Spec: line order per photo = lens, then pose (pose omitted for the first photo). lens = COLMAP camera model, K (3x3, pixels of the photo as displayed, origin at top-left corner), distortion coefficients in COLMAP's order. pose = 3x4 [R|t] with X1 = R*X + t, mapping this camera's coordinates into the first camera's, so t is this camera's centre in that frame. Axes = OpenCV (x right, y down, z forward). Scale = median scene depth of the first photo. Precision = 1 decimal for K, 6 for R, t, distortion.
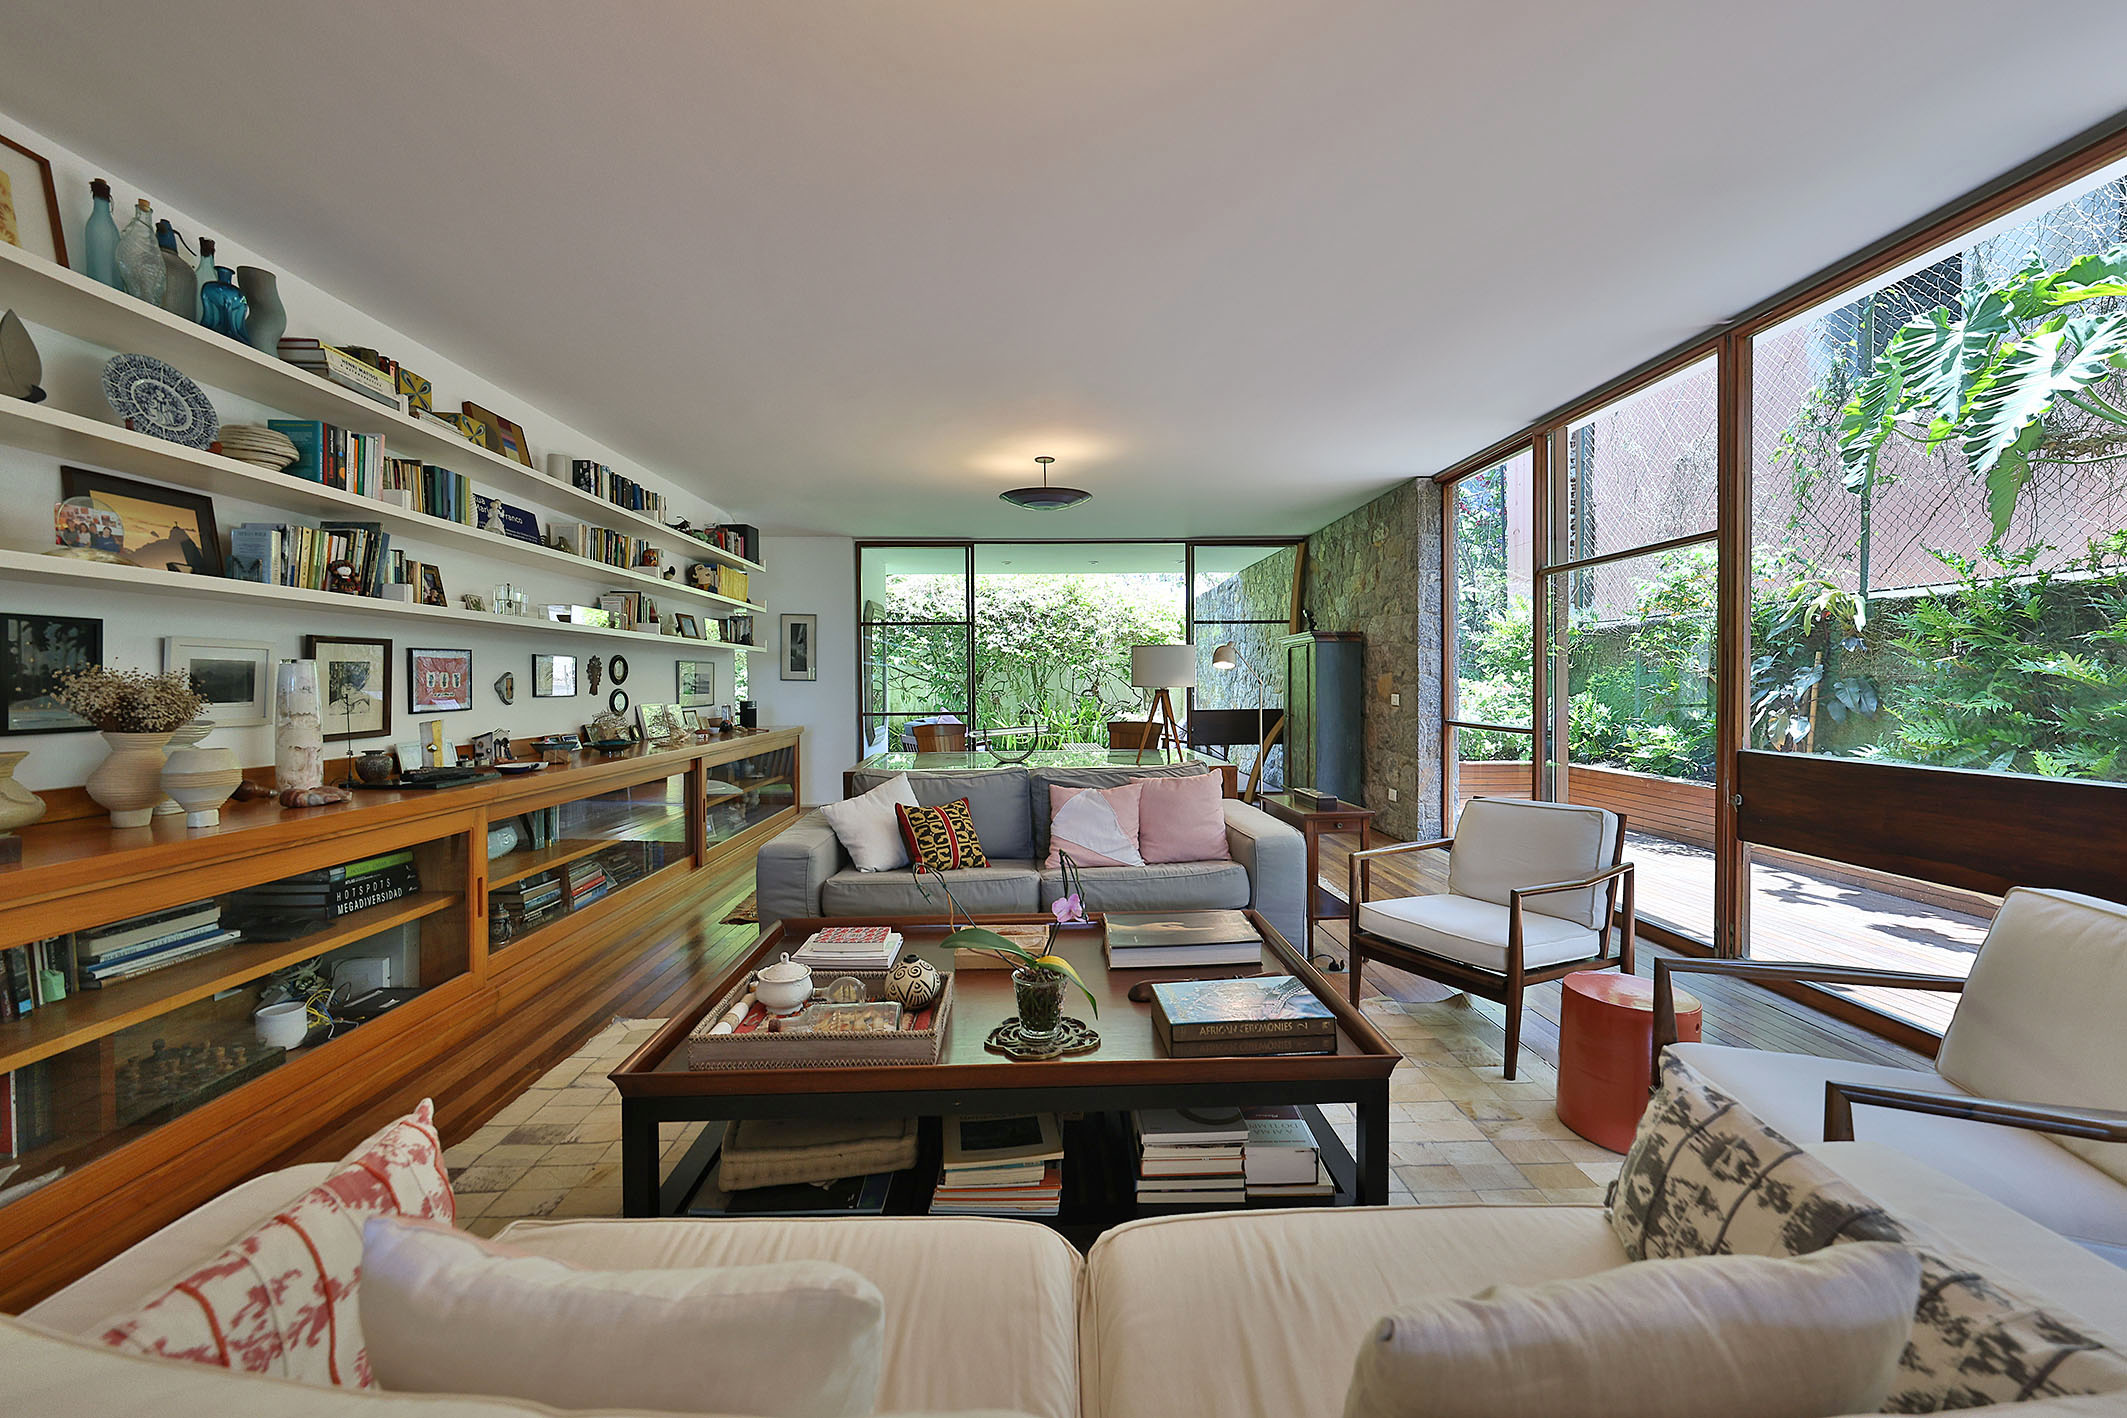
lens RADIAL K [[816.4, 0, 1058.5], [0, 816.4, 700.1], [0, 0, 1]] dist [0.003428, -0.000661]
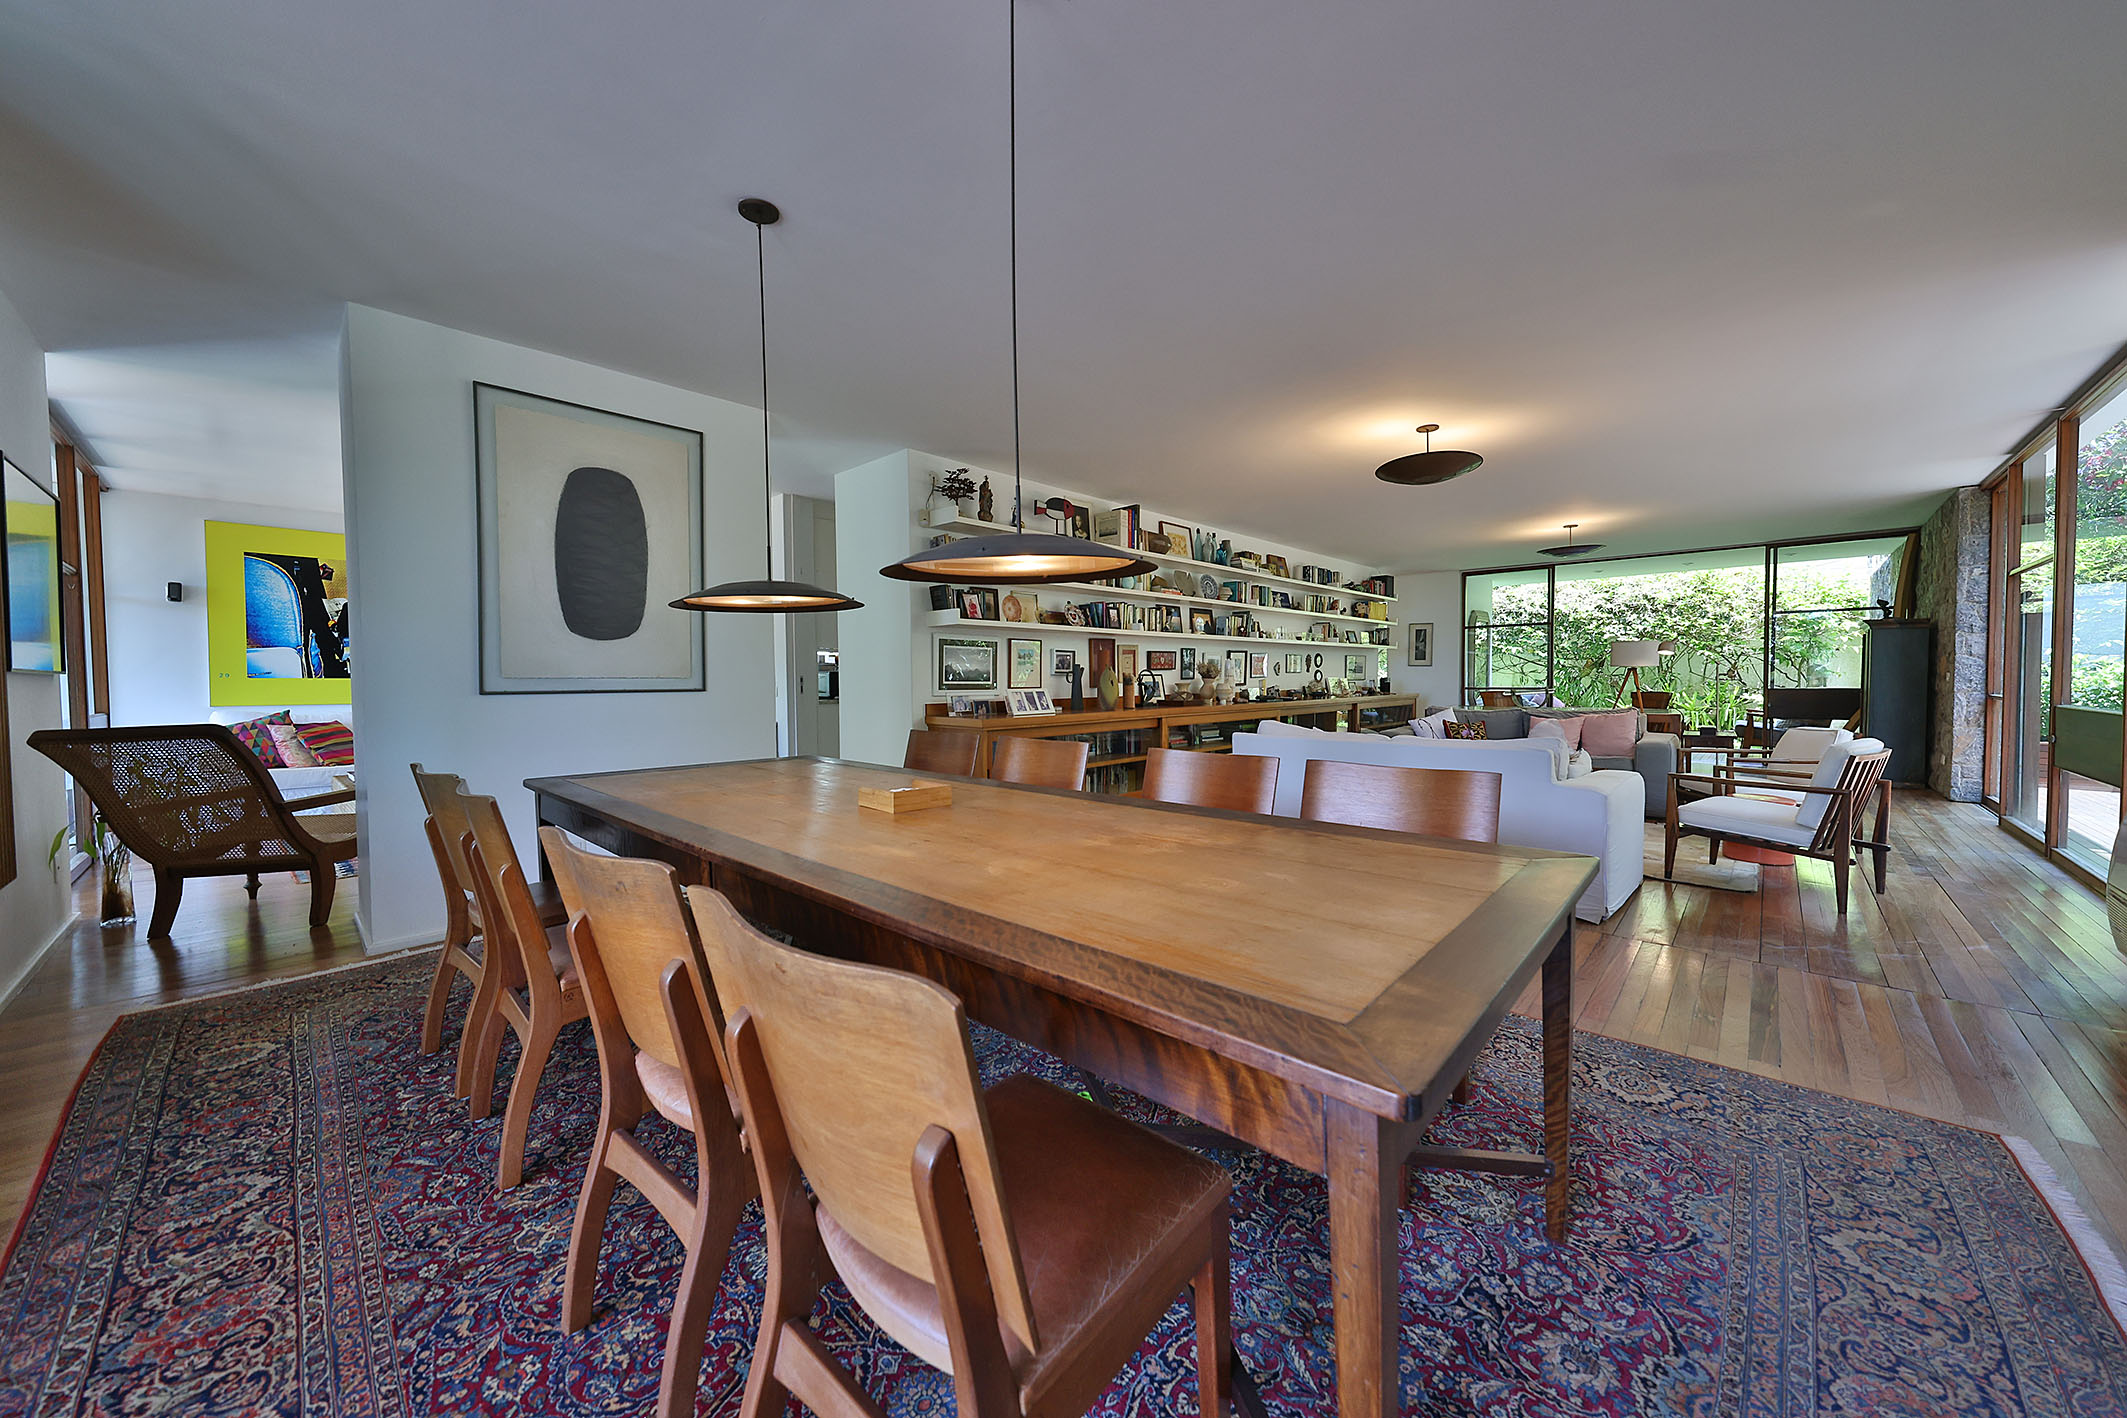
lens RADIAL K [[734.8, 0, 1067.3], [0, 734.8, 702.8], [0, 0, 1]] dist [-0.005991, -0.000336]
pose [[0.700196, 0.027078, -0.713437, 0.437285], [-0.011708, 0.999582, 0.026448, 0.036047], [0.713855, -0.010166, 0.700220, -0.959557]]
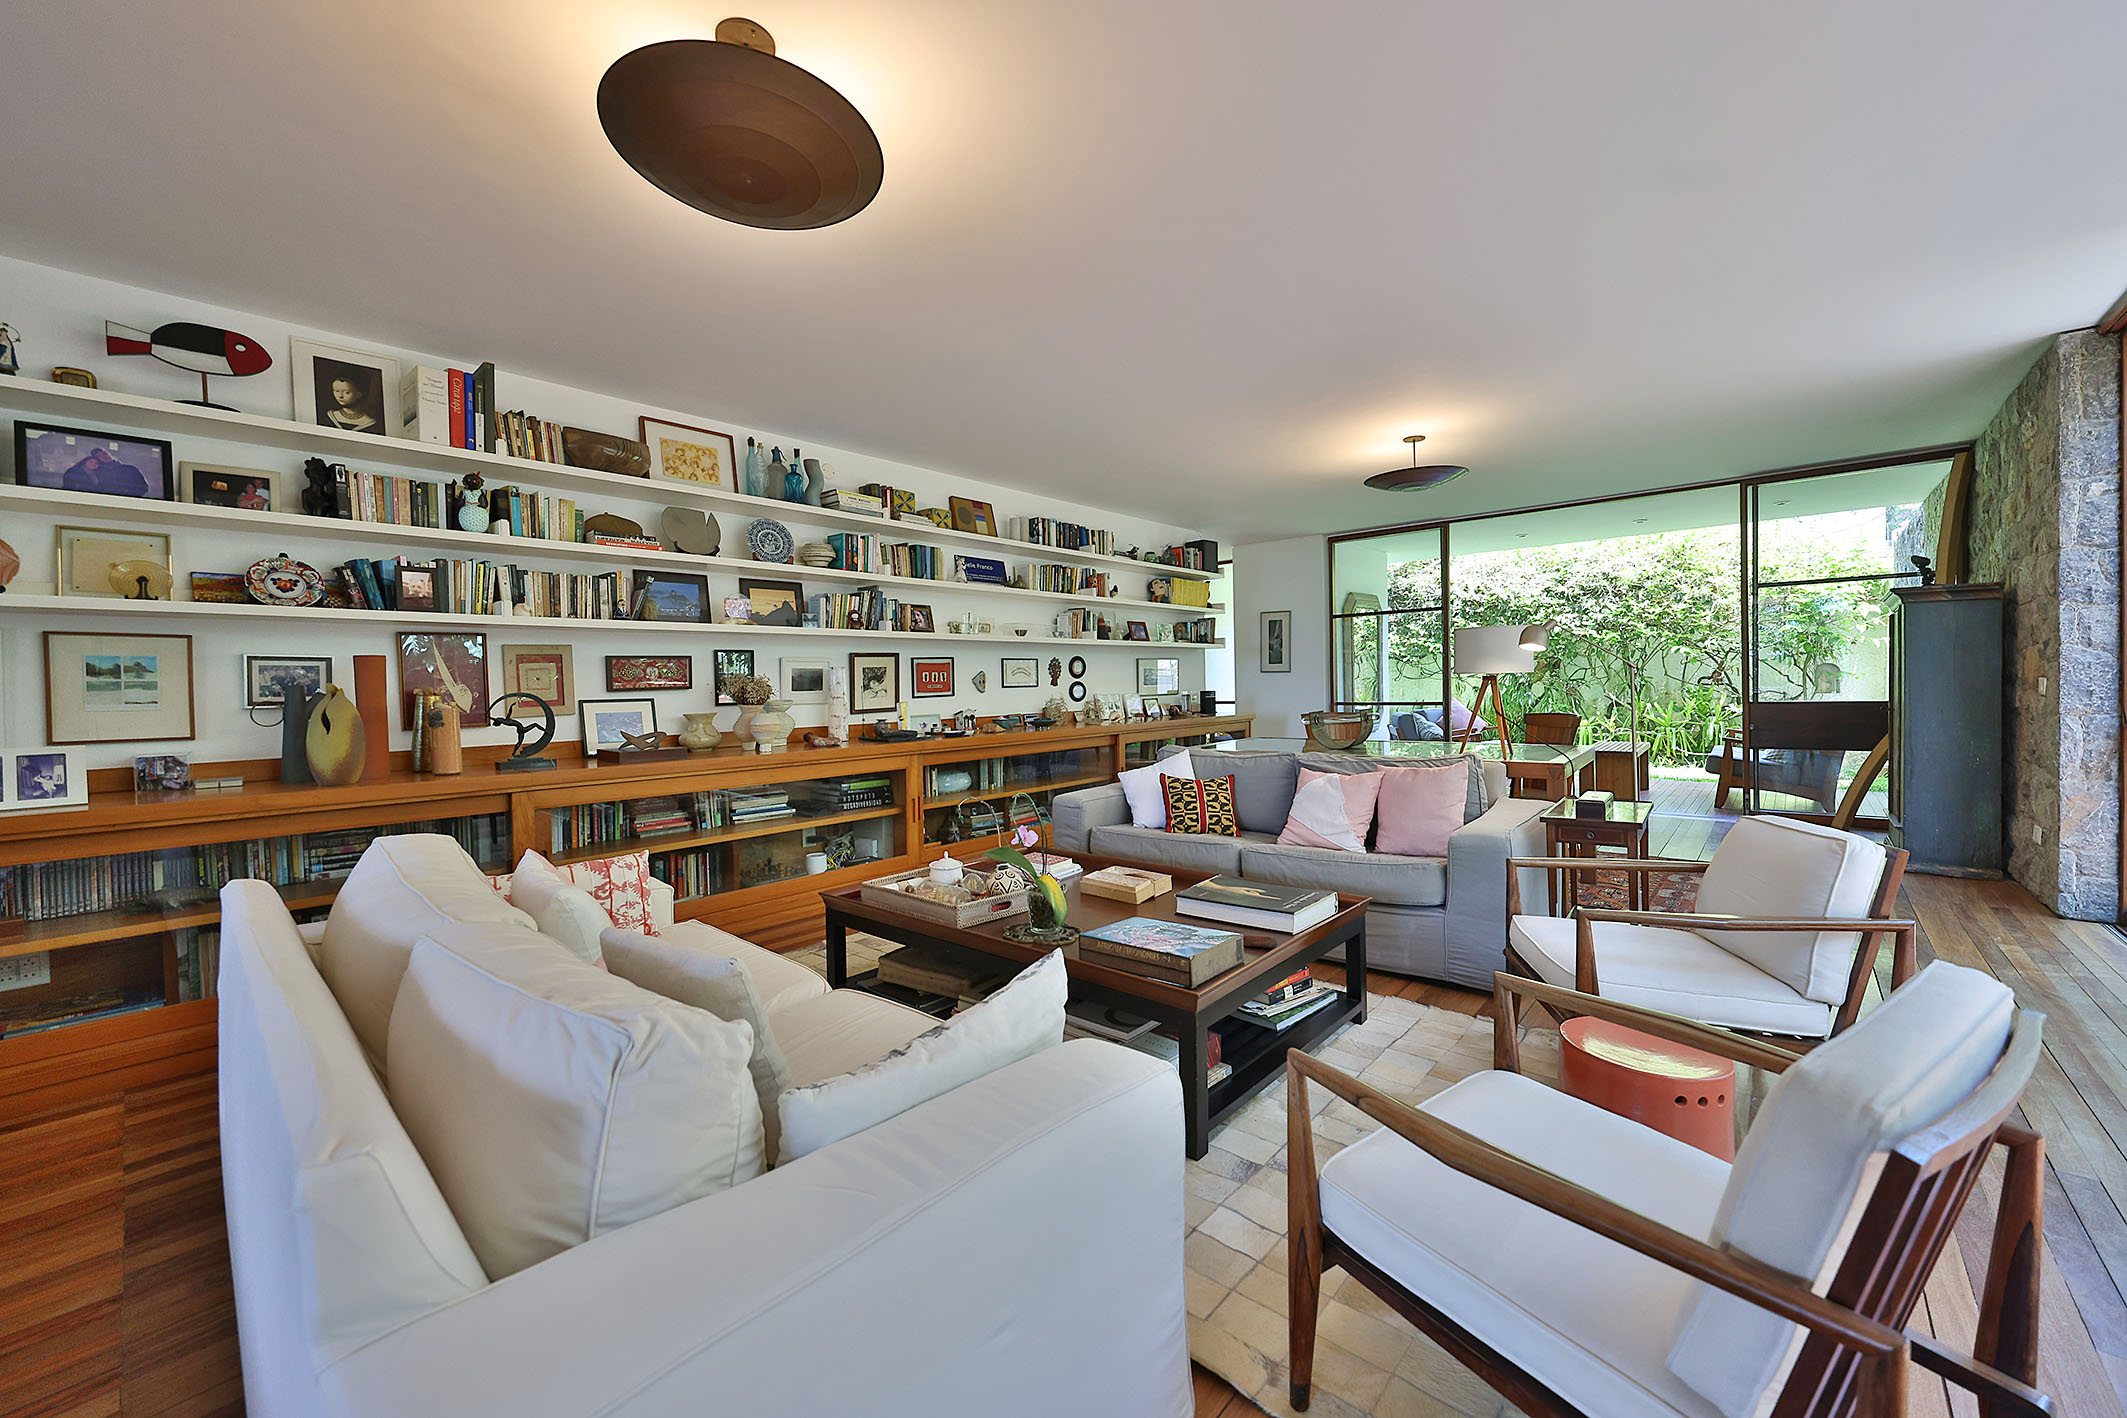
lens RADIAL K [[816.4, 0, 1072.6], [0, 816.4, 703.0], [0, 0, 1]] dist [0.003428, -0.000661]
pose [[0.733447, 0.007336, -0.679707, 0.462243], [0.002028, 0.999914, 0.012980, 0.004835], [0.679744, -0.010898, 0.733369, 0.020186]]
